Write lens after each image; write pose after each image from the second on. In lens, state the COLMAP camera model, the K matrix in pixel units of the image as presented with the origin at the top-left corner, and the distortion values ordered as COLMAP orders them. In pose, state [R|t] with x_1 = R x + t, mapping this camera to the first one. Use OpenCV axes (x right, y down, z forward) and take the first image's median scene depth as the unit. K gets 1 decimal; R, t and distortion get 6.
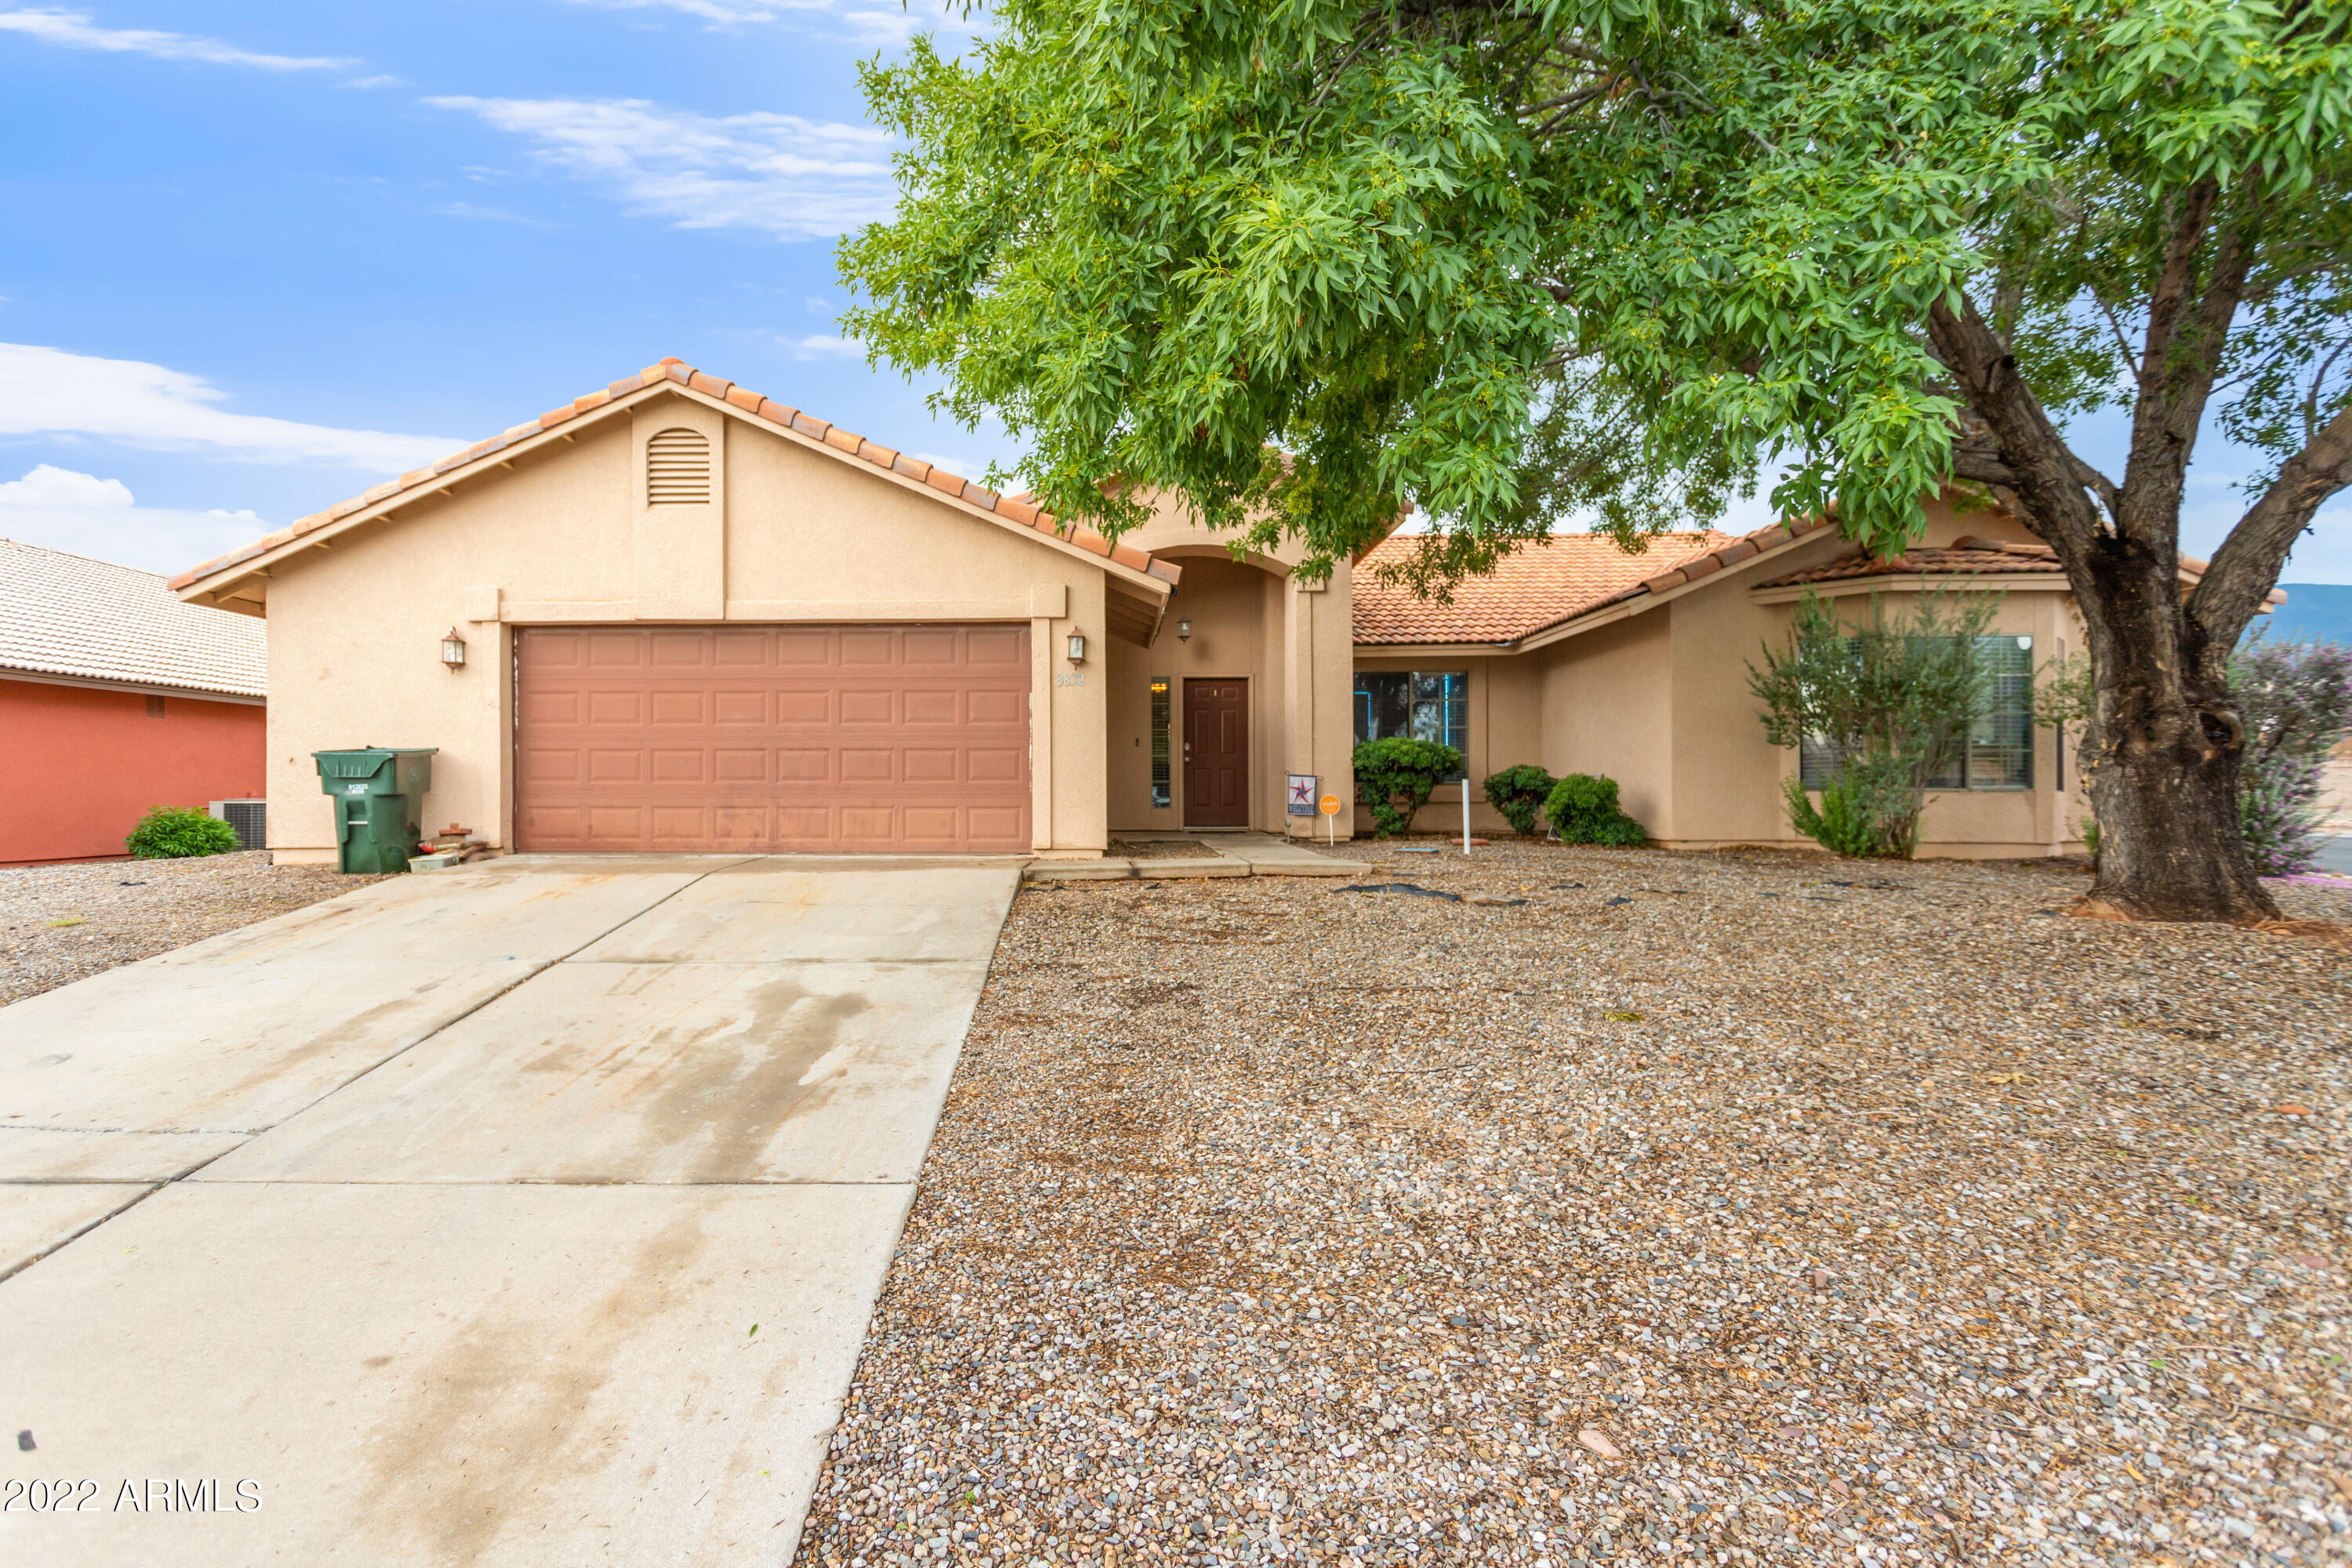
lens RADIAL K [[1130.6, 0, 1179.7], [0, 1130.6, 795.7], [0, 0, 1]] dist [-0.000754, 0.003914]
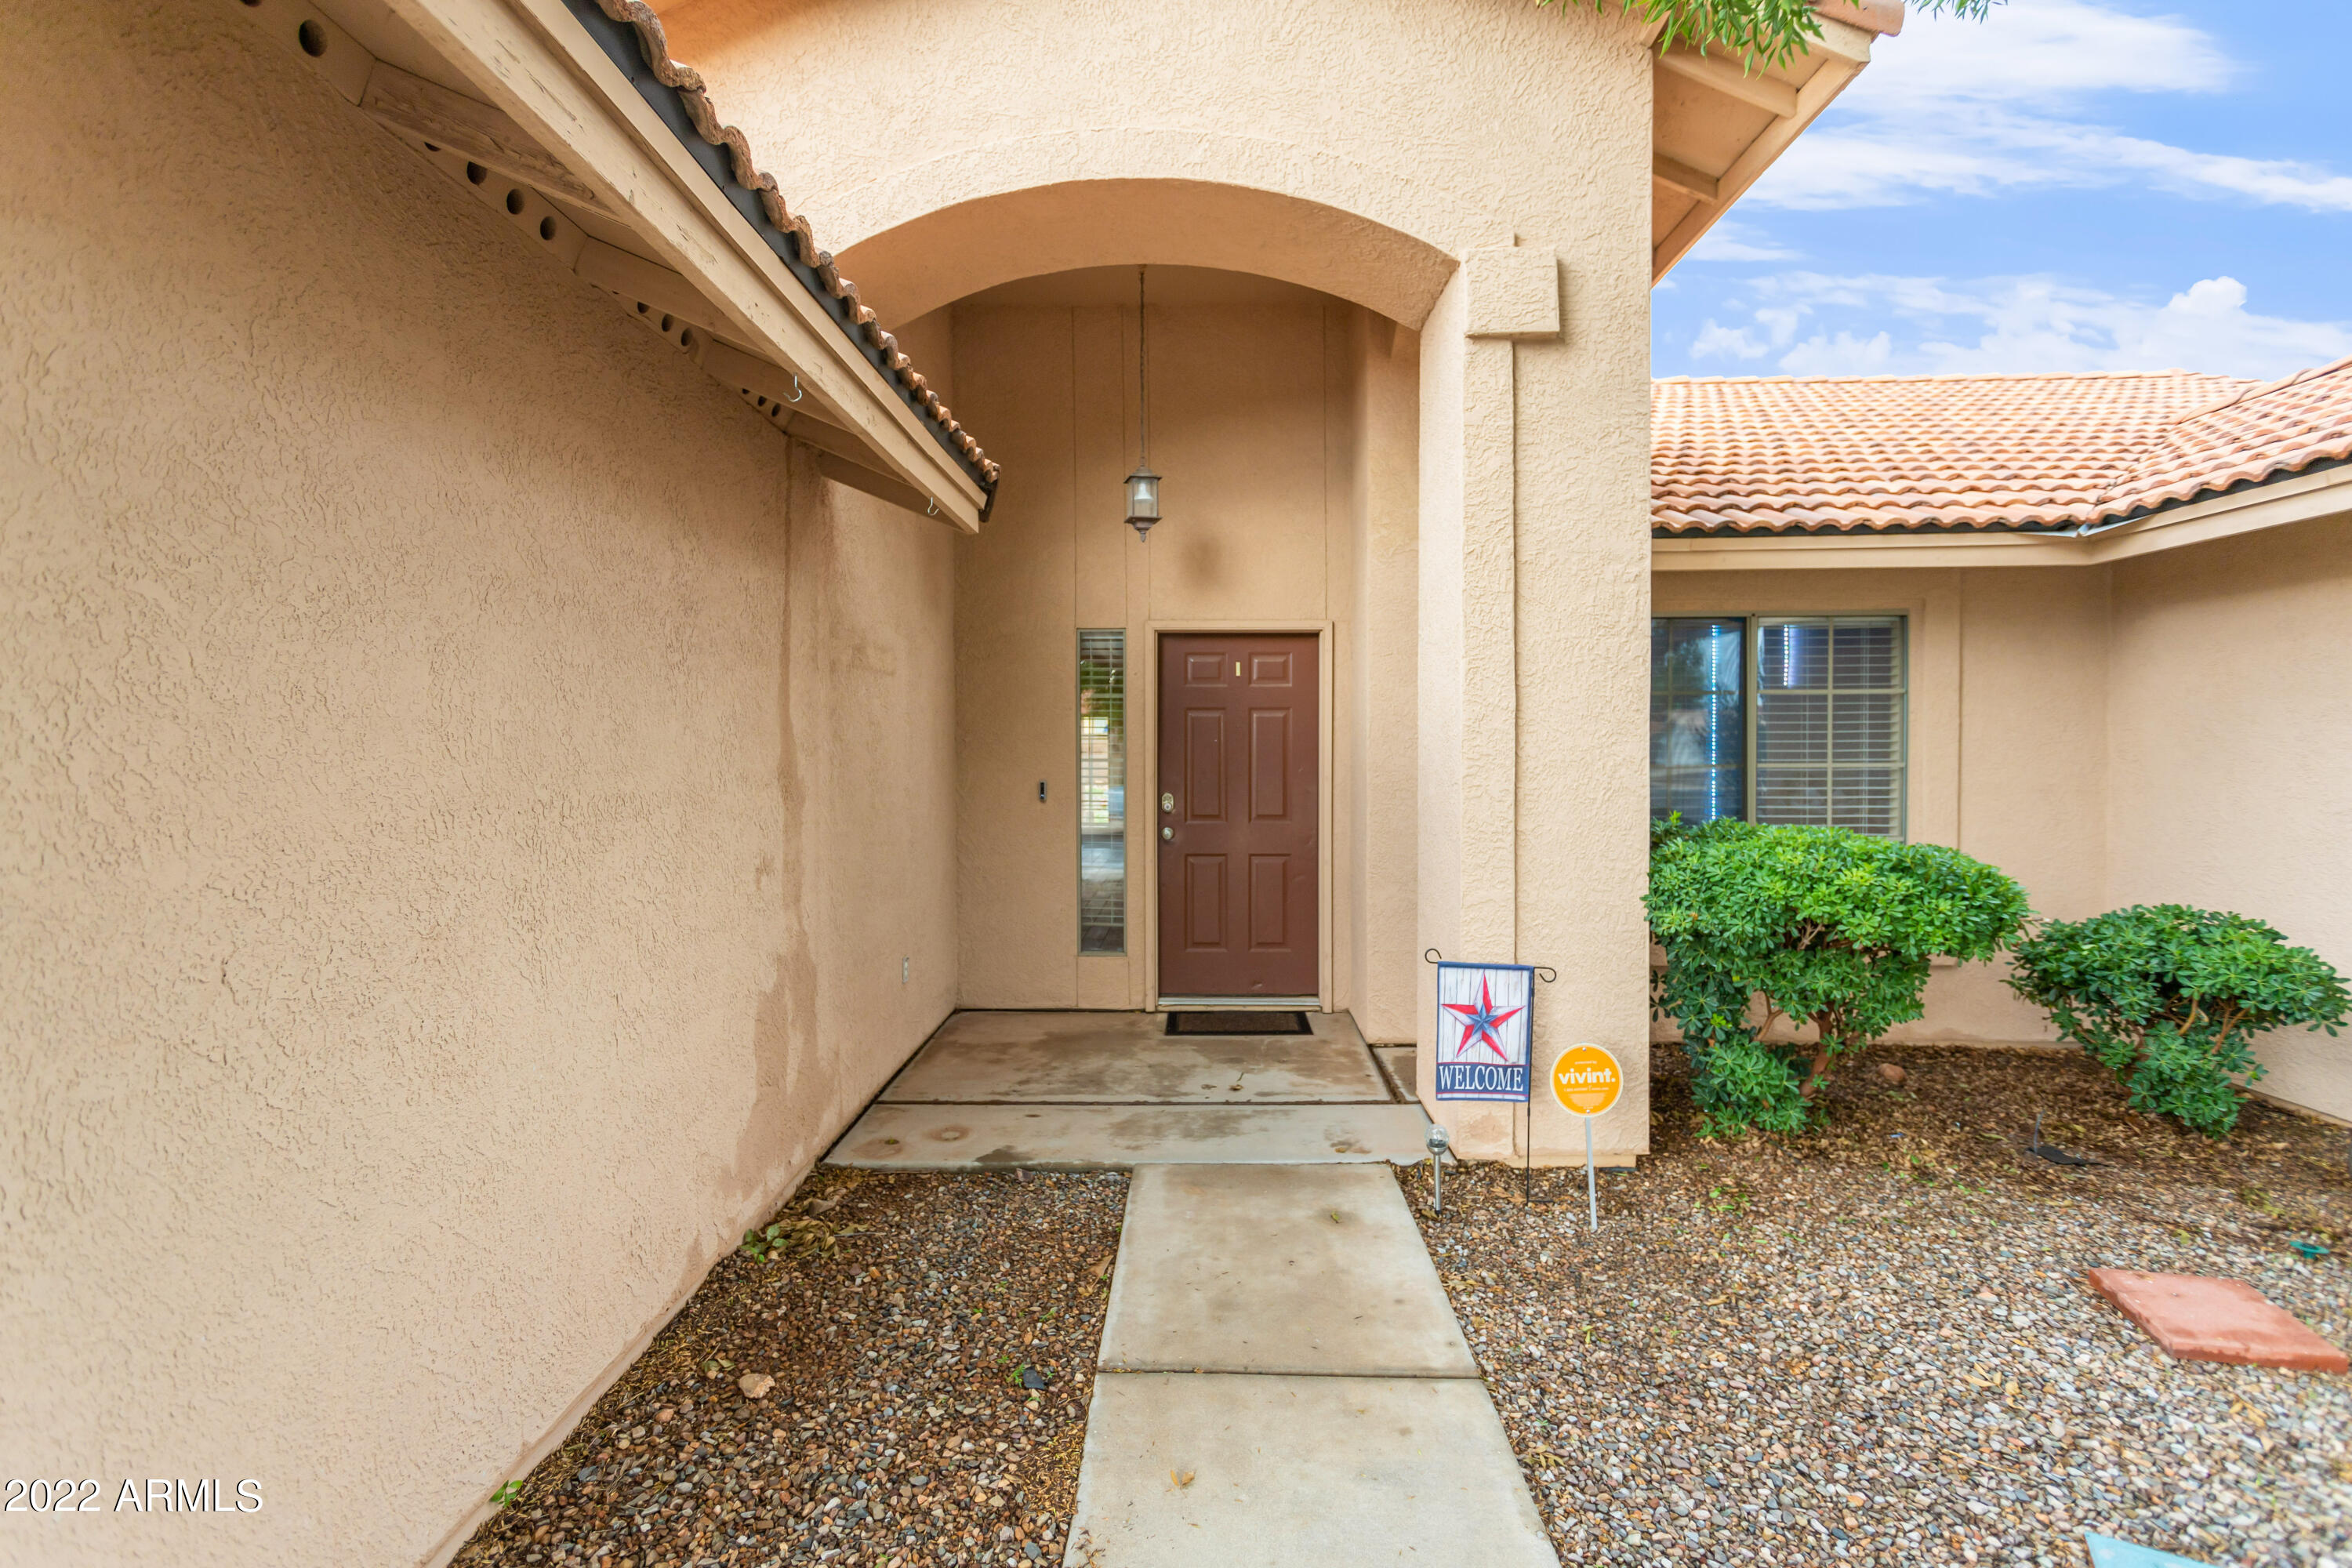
lens RADIAL K [[1130.6, 0, 1163.8], [0, 1130.6, 772.3], [0, 0, 1]] dist [-0.000754, 0.003914]
pose [[0.995349, 0.008314, -0.095974, 0.047225], [-0.004587, 0.999229, 0.038991, -0.073890], [0.096225, -0.038369, 0.994620, 0.634364]]
